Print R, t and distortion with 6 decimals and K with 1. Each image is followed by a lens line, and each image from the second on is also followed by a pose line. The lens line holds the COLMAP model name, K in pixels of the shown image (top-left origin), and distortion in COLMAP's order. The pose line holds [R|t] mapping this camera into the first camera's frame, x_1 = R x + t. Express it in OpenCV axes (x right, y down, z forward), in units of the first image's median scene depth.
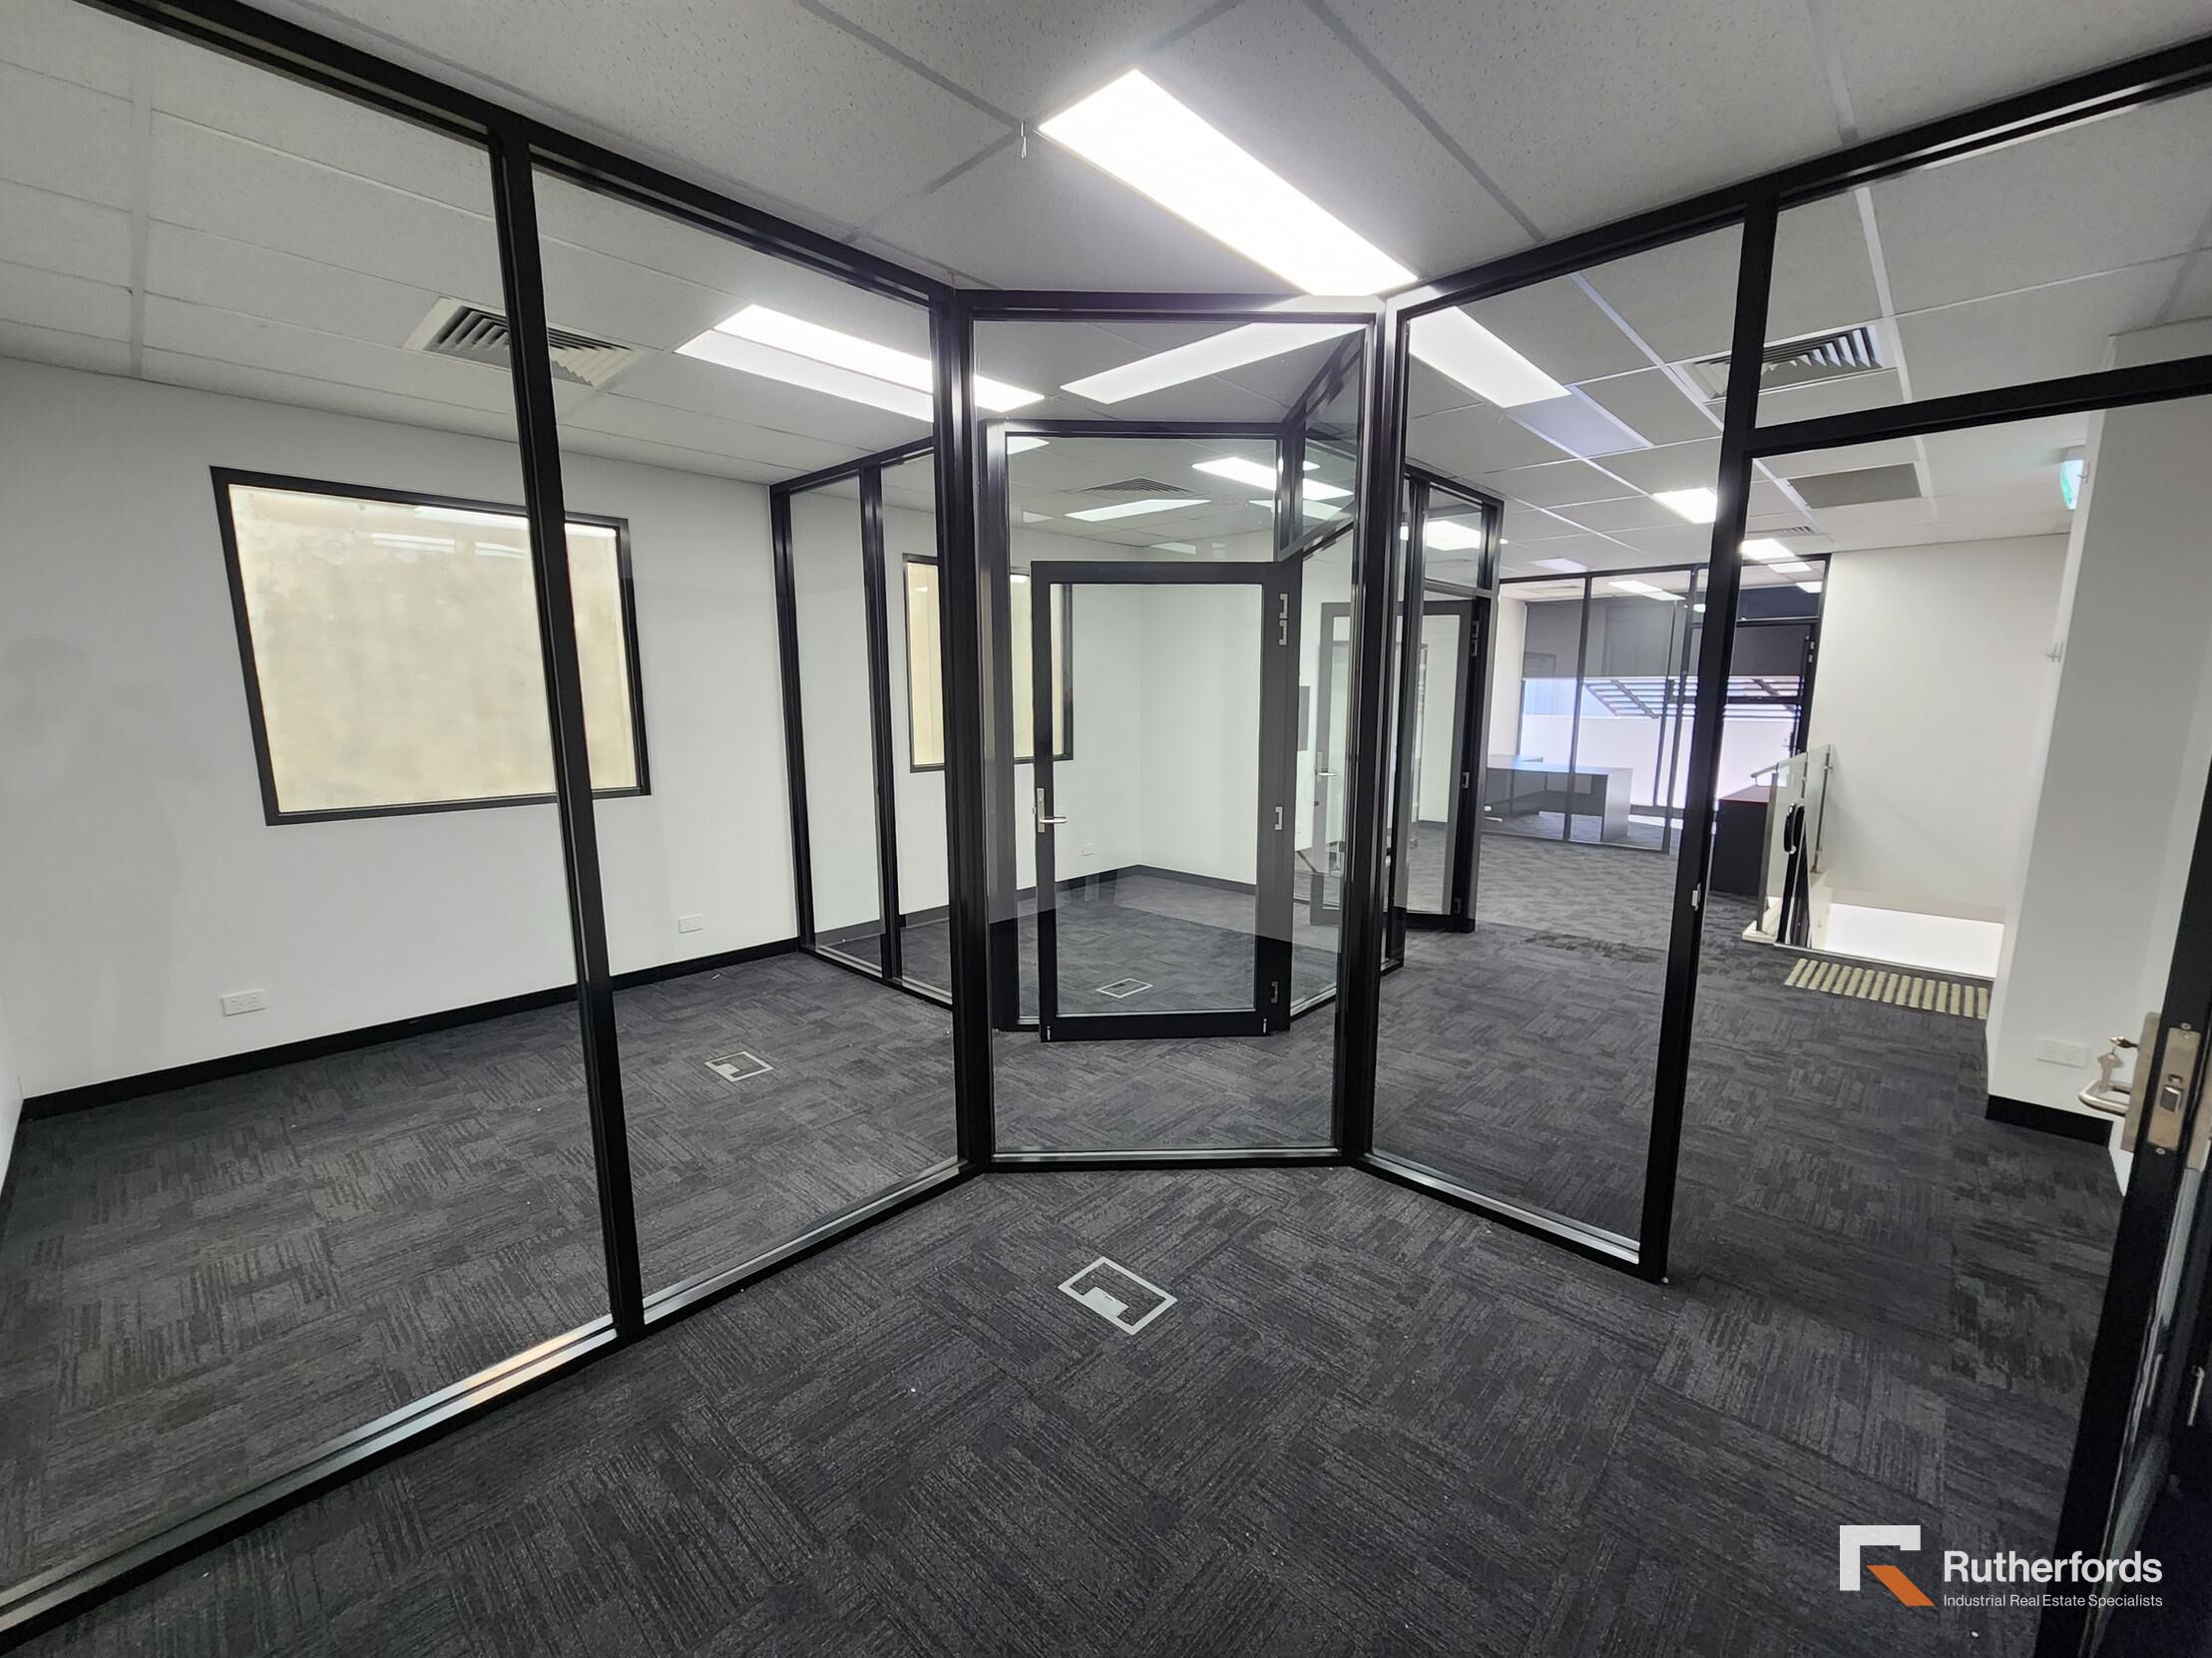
lens RADIAL K [[906.9, 0, 1098.4], [0, 906.9, 832.0], [0, 0, 1]] dist [-0.001968, 0.001018]
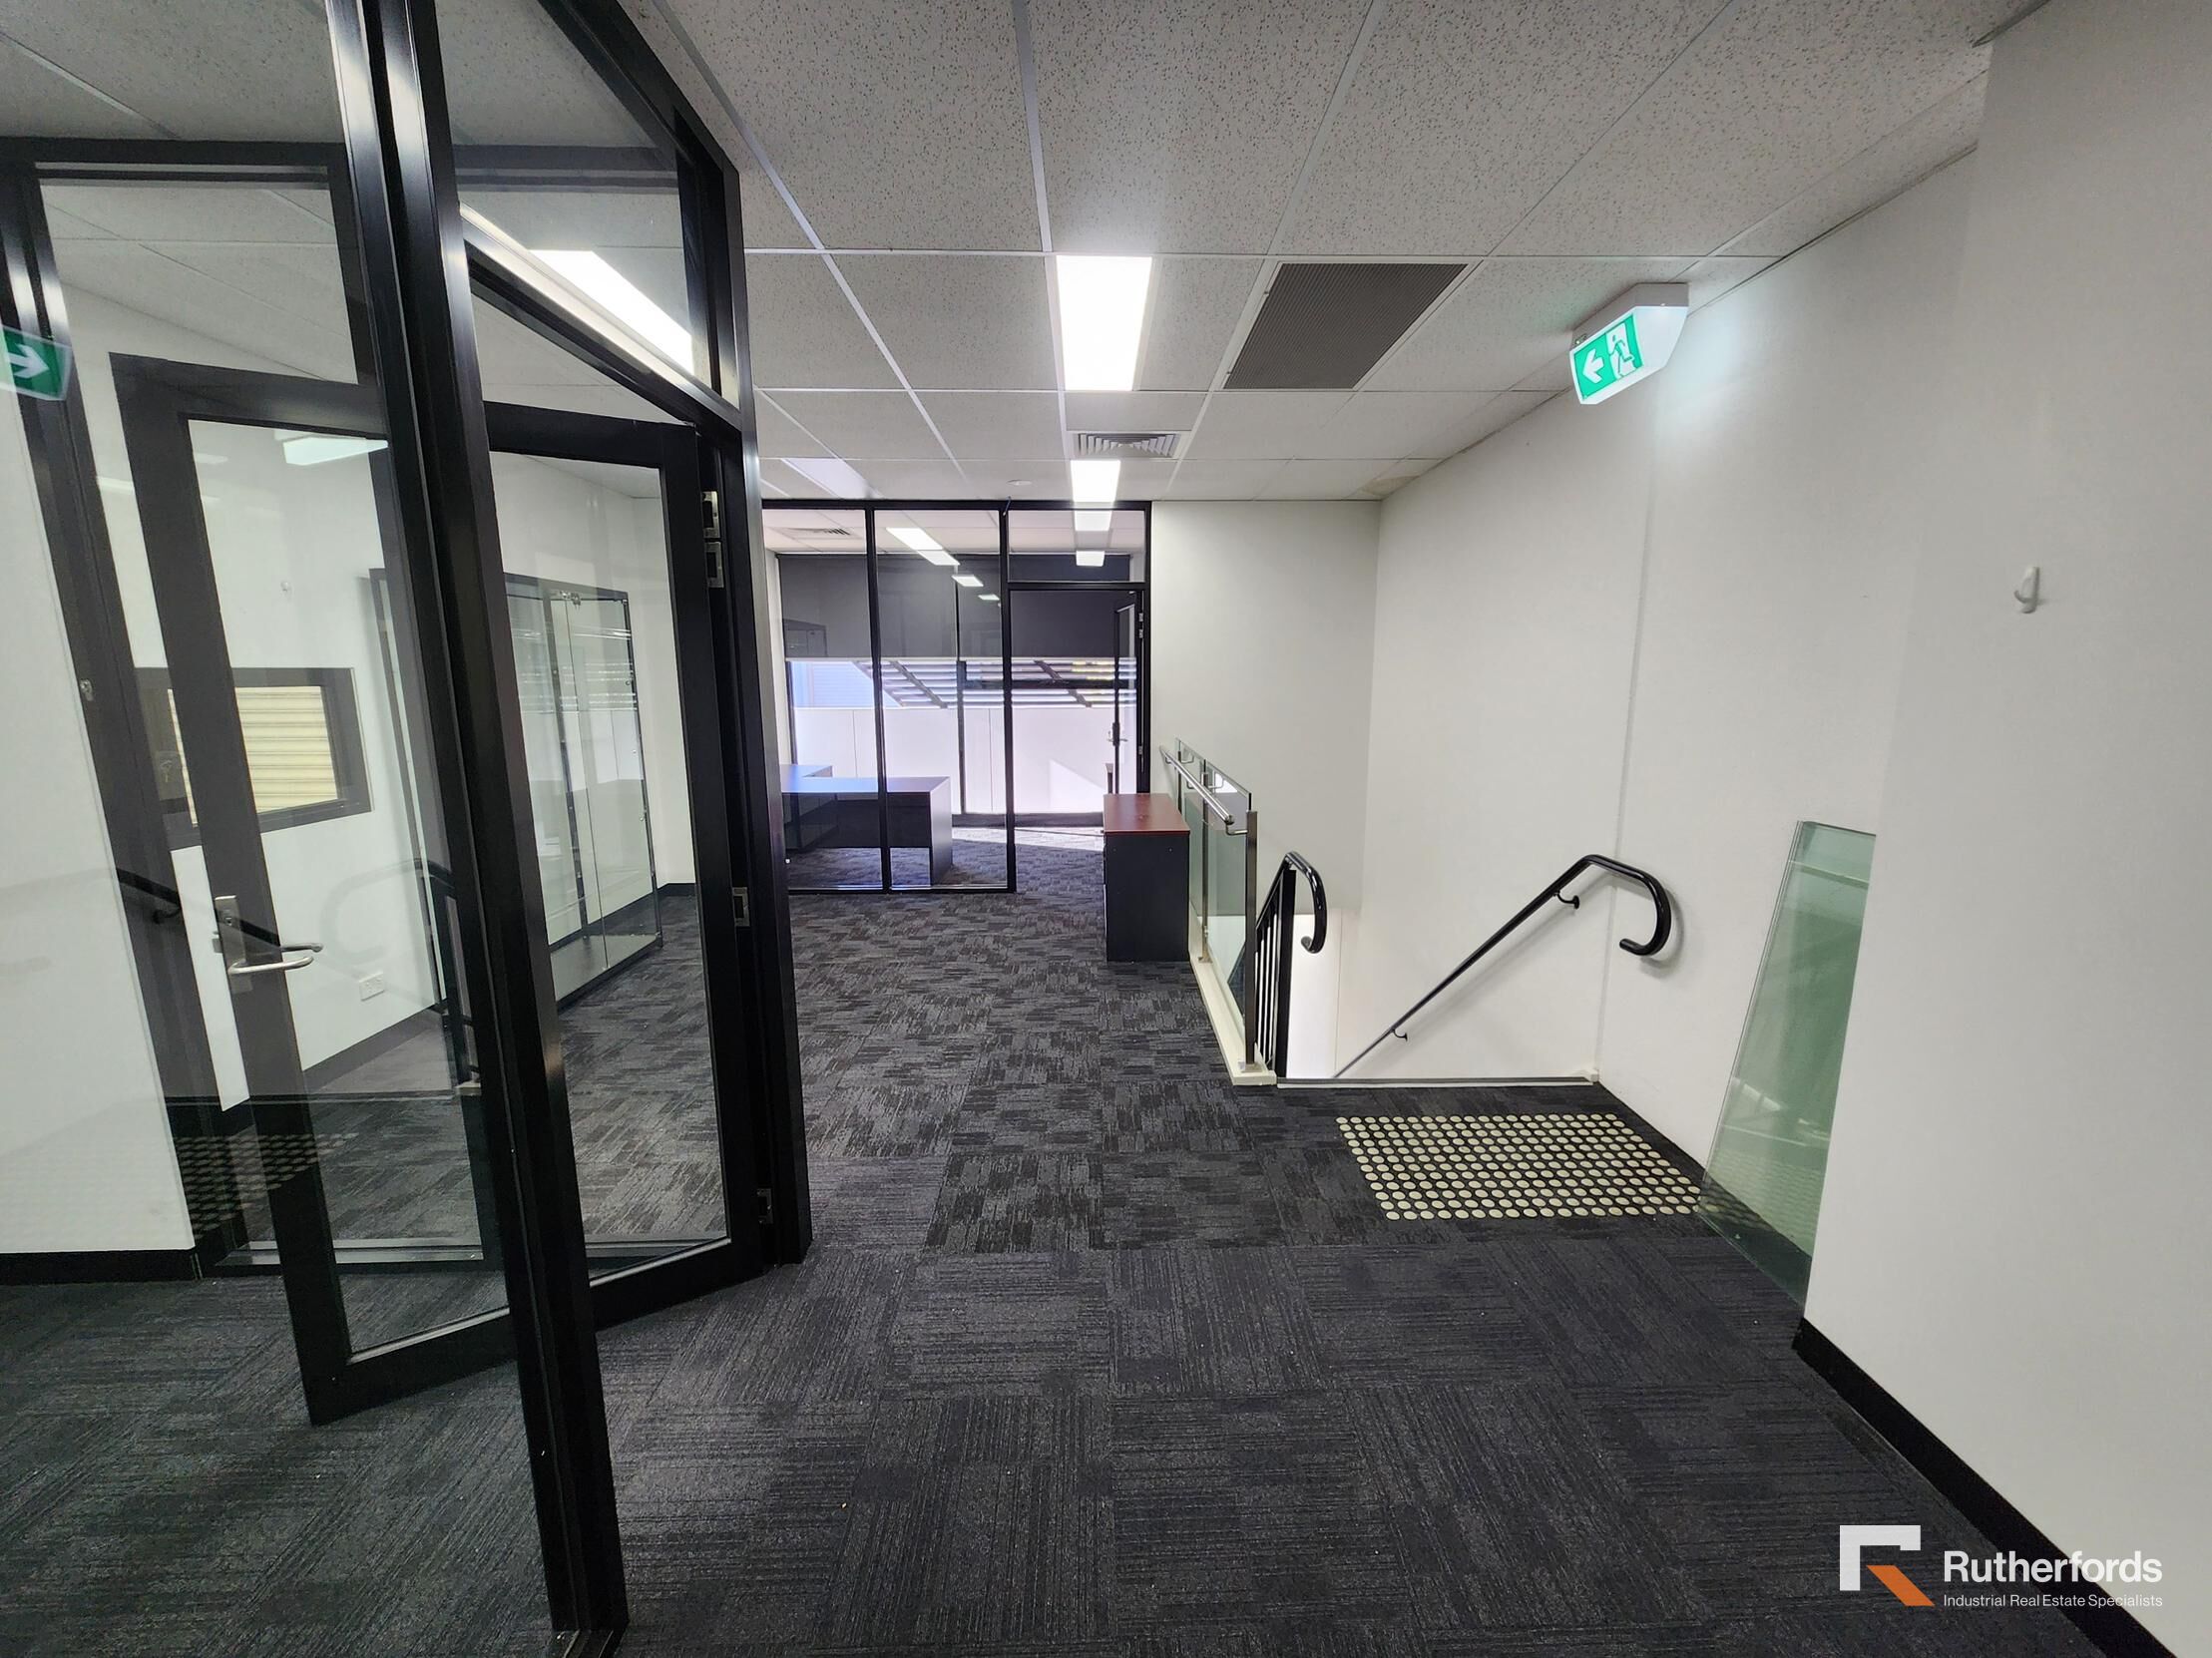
lens RADIAL K [[906.9, 0, 1109.4], [0, 906.9, 823.1], [0, 0, 1]] dist [-0.001968, 0.001018]
pose [[0.703271, -0.119132, 0.700869, 0.239262], [0.113626, 0.992022, 0.054605, -0.093710], [-0.701782, 0.041235, 0.711197, 0.594795]]
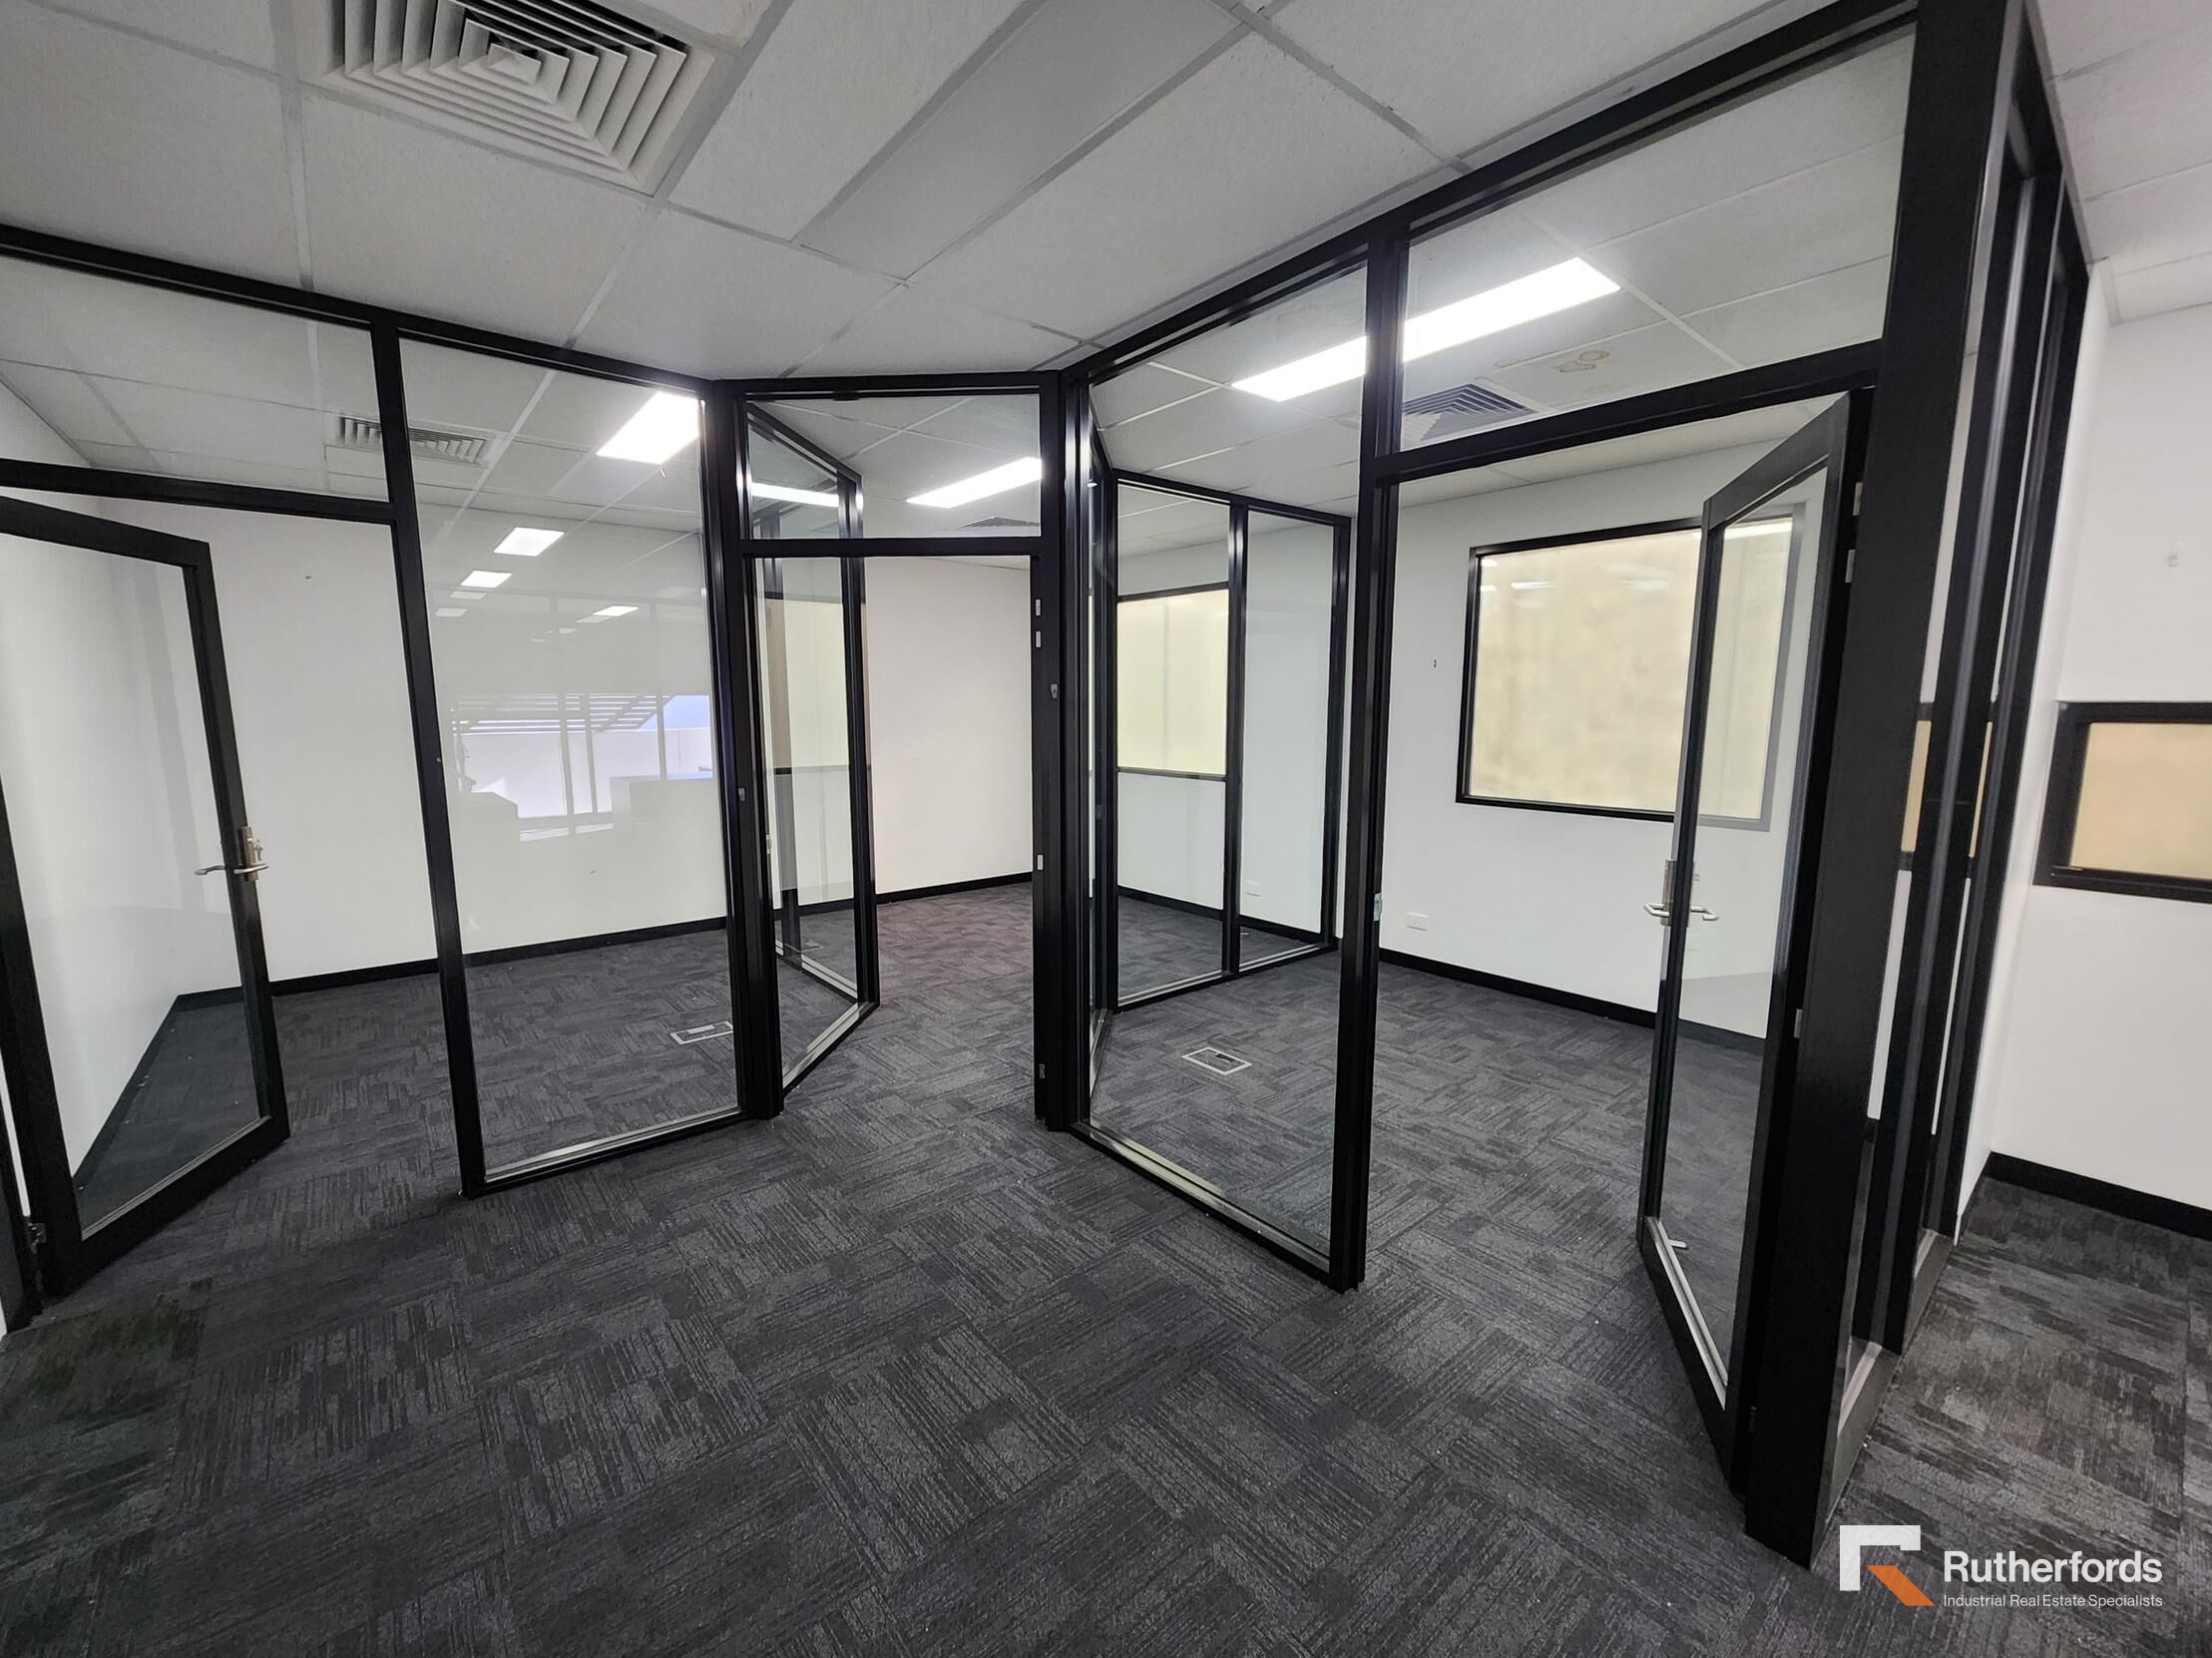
lens RADIAL K [[906.9, 0, 1124.0], [0, 906.9, 851.4], [0, 0, 1]] dist [-0.001968, 0.001018]
pose [[-0.105009, 0.164497, -0.980772, 0.680700], [-0.158281, 0.970888, 0.179786, -0.124888], [0.981794, 0.174116, -0.075916, 0.780999]]
